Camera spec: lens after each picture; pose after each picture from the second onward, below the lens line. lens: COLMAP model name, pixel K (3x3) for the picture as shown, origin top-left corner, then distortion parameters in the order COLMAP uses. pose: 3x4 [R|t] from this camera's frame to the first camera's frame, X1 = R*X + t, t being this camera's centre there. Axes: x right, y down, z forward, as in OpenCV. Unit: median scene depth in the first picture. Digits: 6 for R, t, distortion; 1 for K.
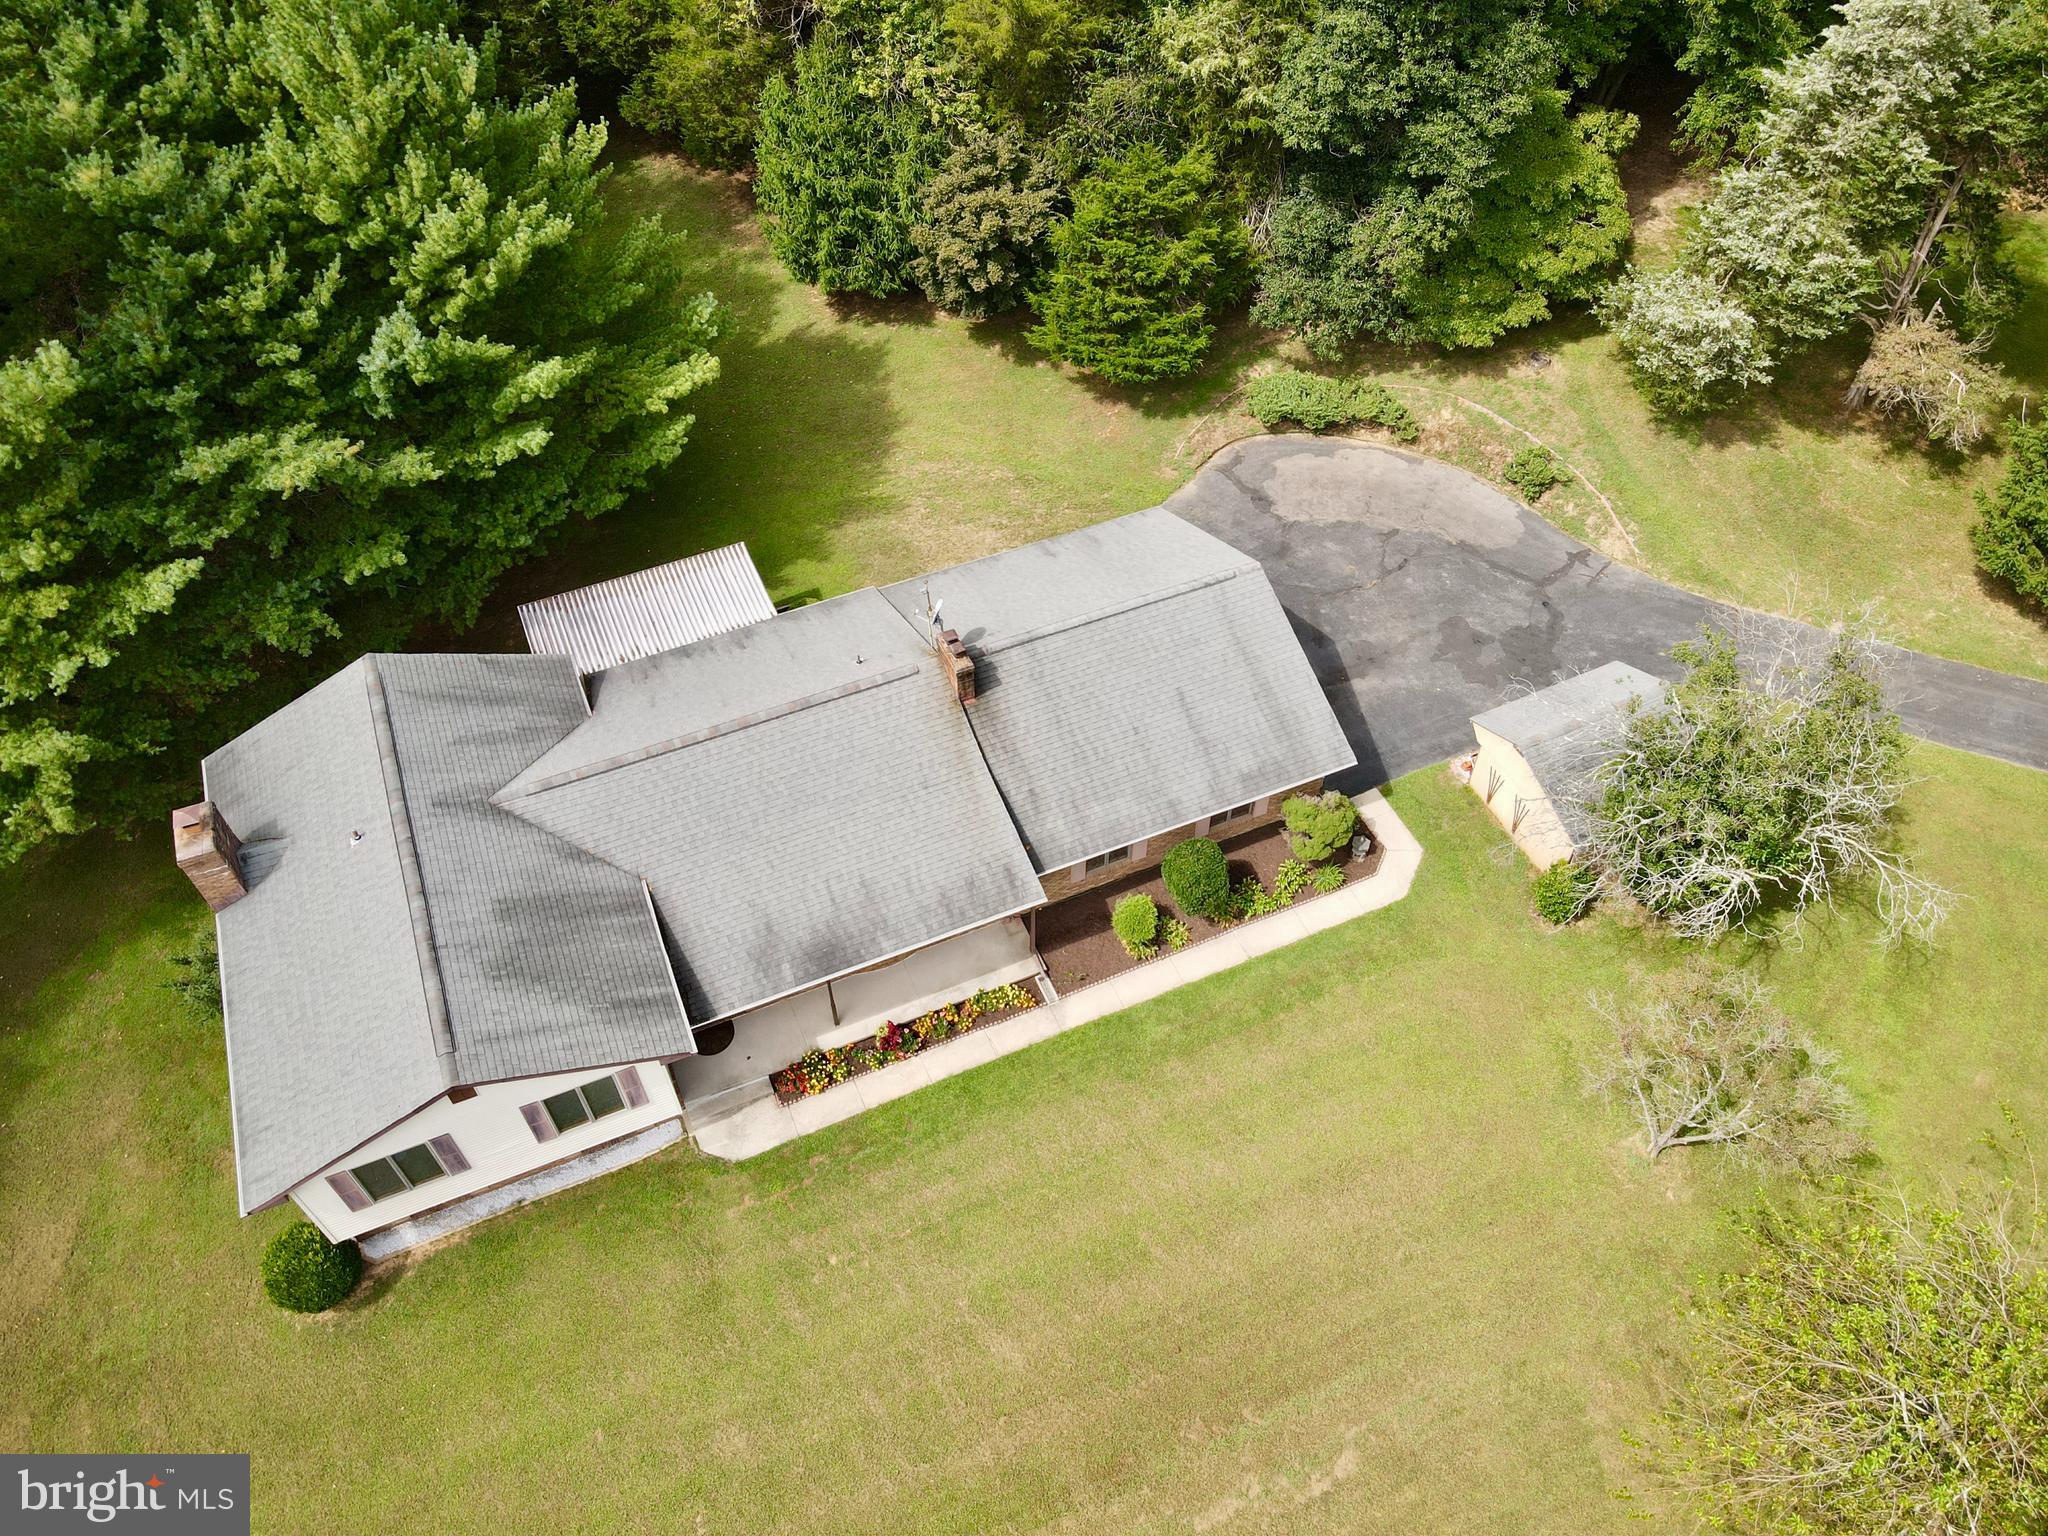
lens RADIAL K [[1496.9, 0, 1011.5], [0, 1496.9, 760.9], [0, 0, 1]] dist [0.018877, -0.005925]
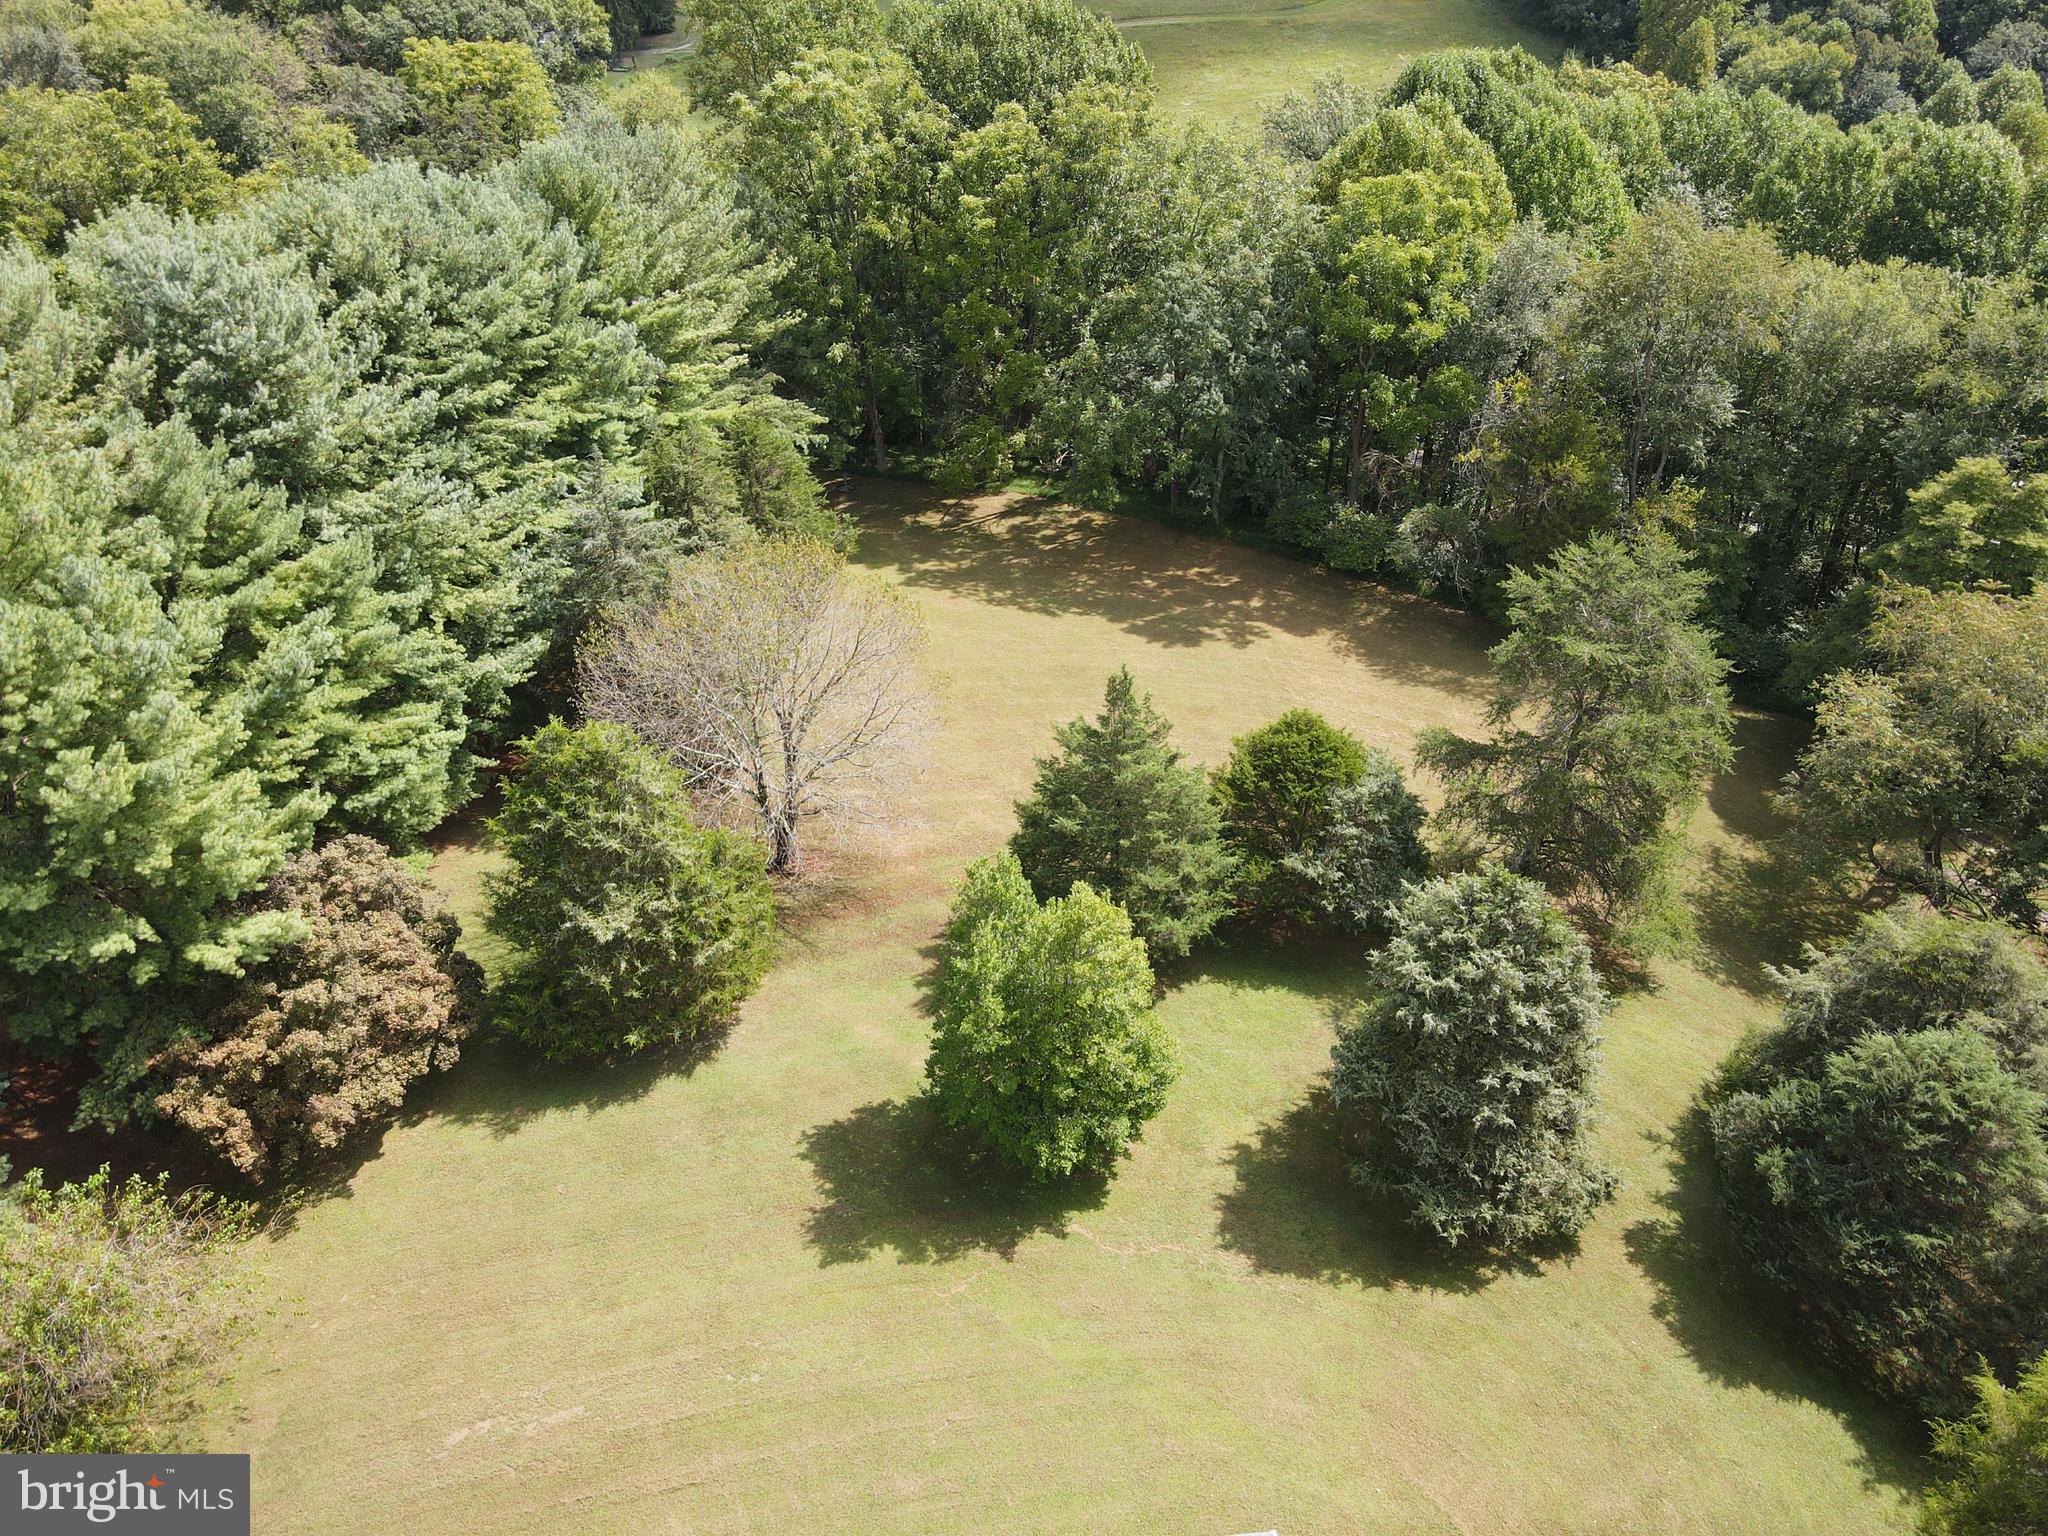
lens RADIAL K [[1496.9, 0, 1021.7], [0, 1496.9, 760.7], [0, 0, 1]] dist [0.018877, -0.005925]
pose [[-0.996086, -0.032871, 0.082046, -0.310751], [0.078920, 0.087177, 0.993062, -0.738869], [-0.039796, 0.995650, -0.084241, 0.403541]]
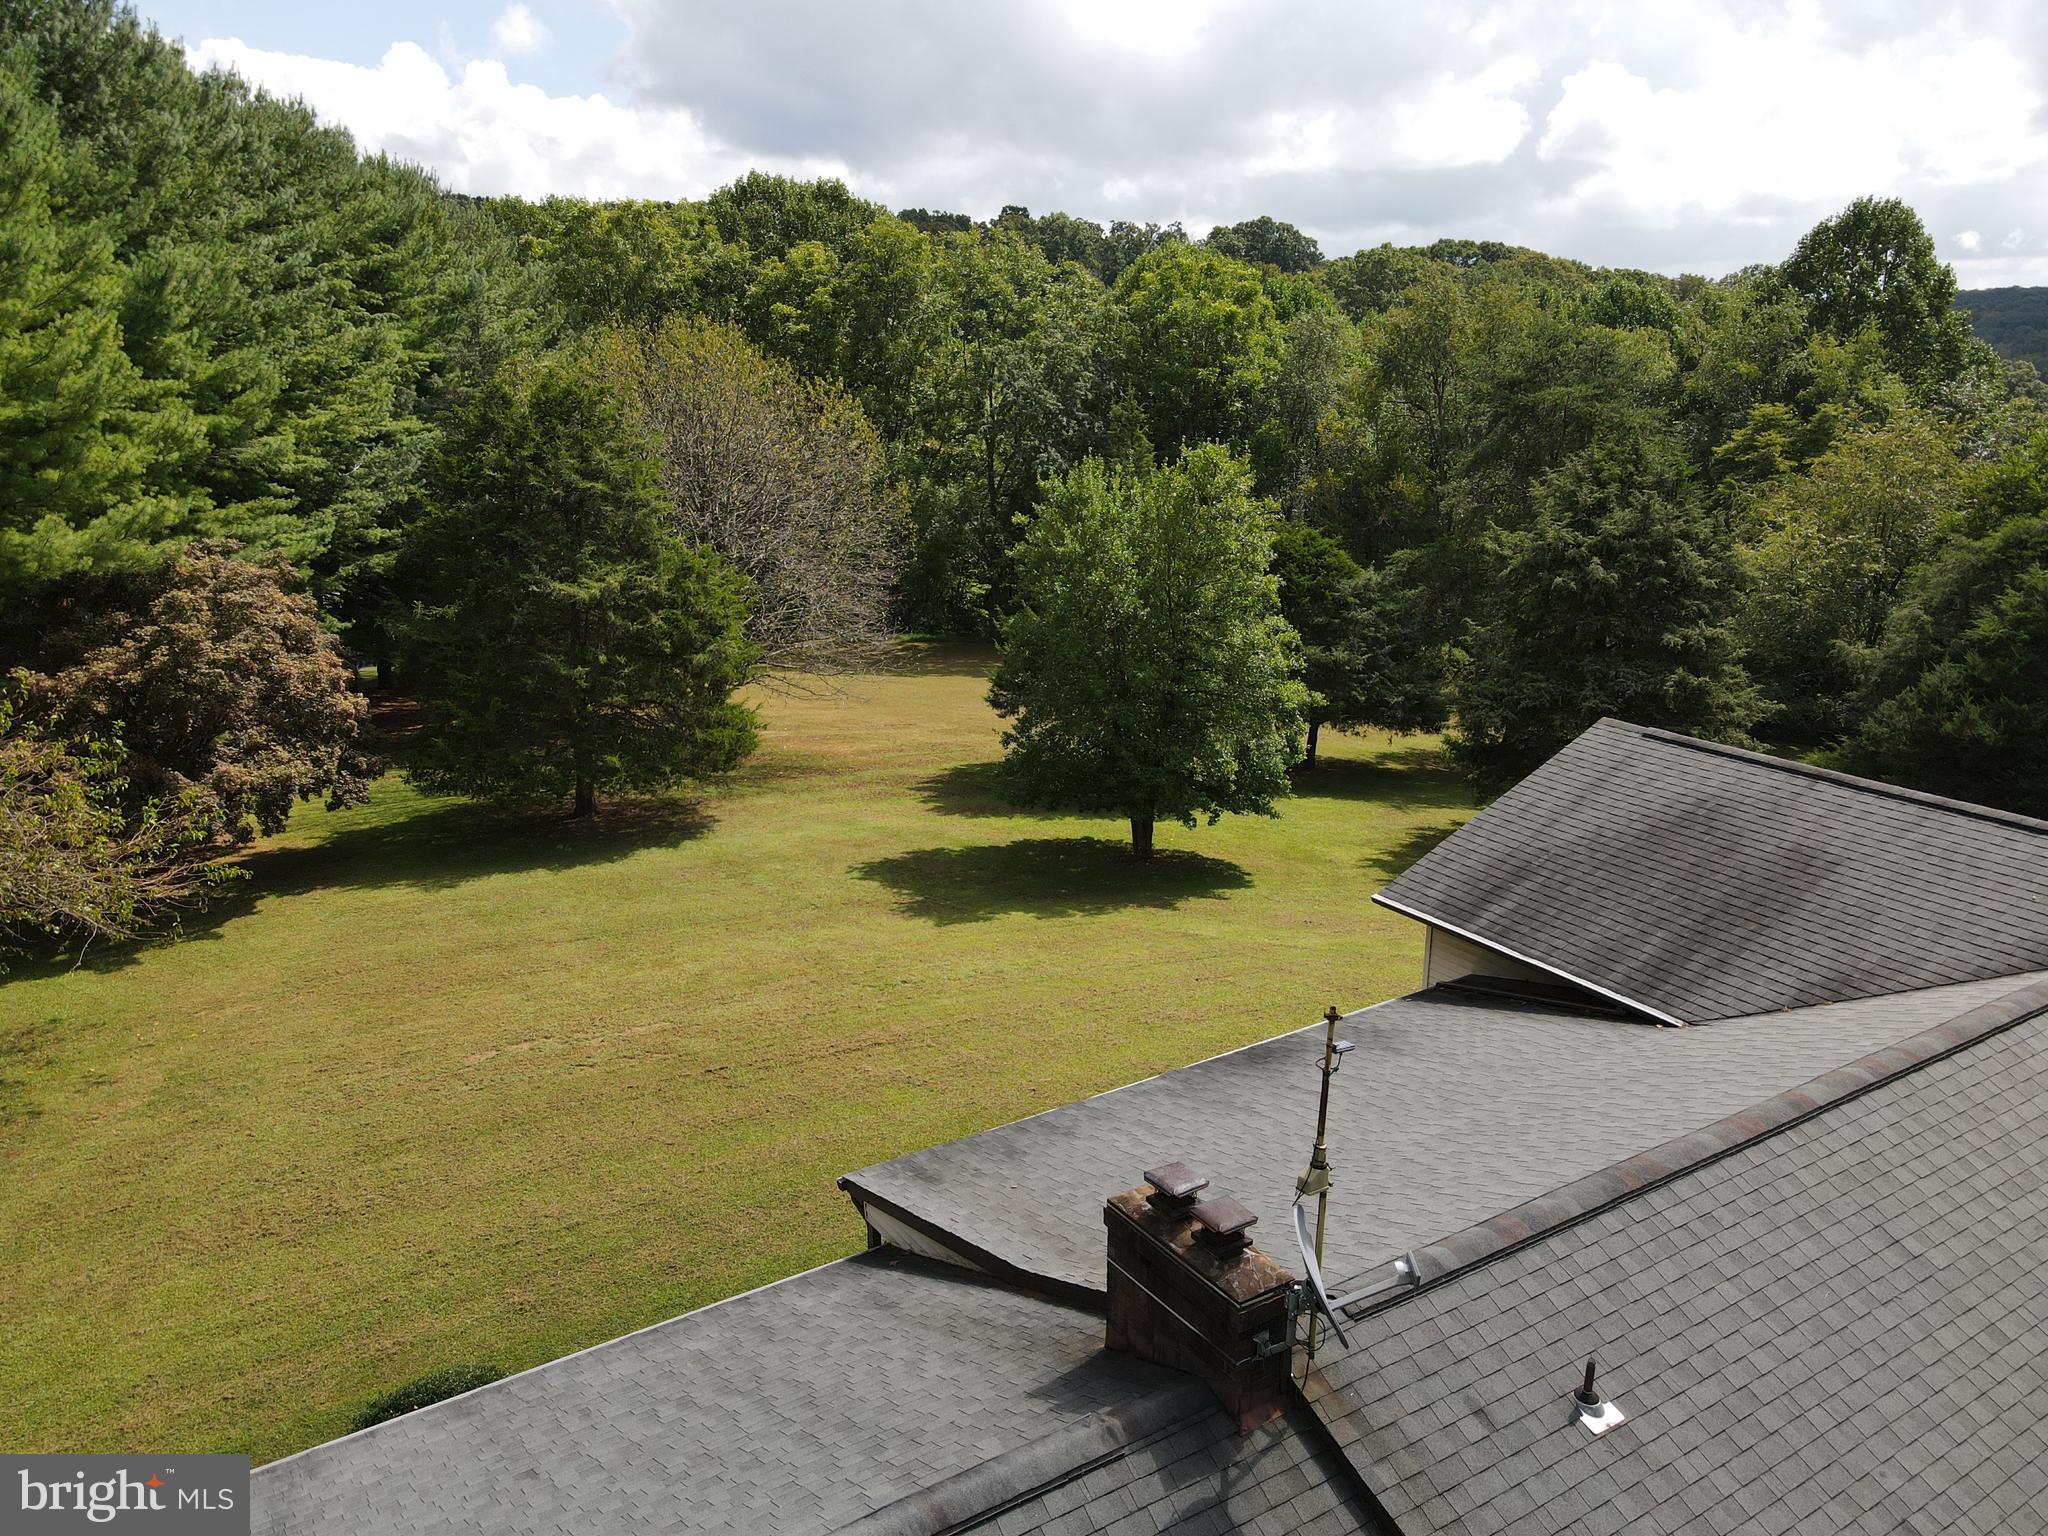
lens RADIAL K [[1496.9, 0, 1021.8], [0, 1496.9, 750.7], [0, 0, 1]] dist [0.018877, -0.005925]
pose [[-0.987663, 0.057655, -0.145597, 0.026000], [-0.108580, 0.417829, 0.902014, -0.343675], [0.112840, 0.906695, -0.406414, 1.012836]]
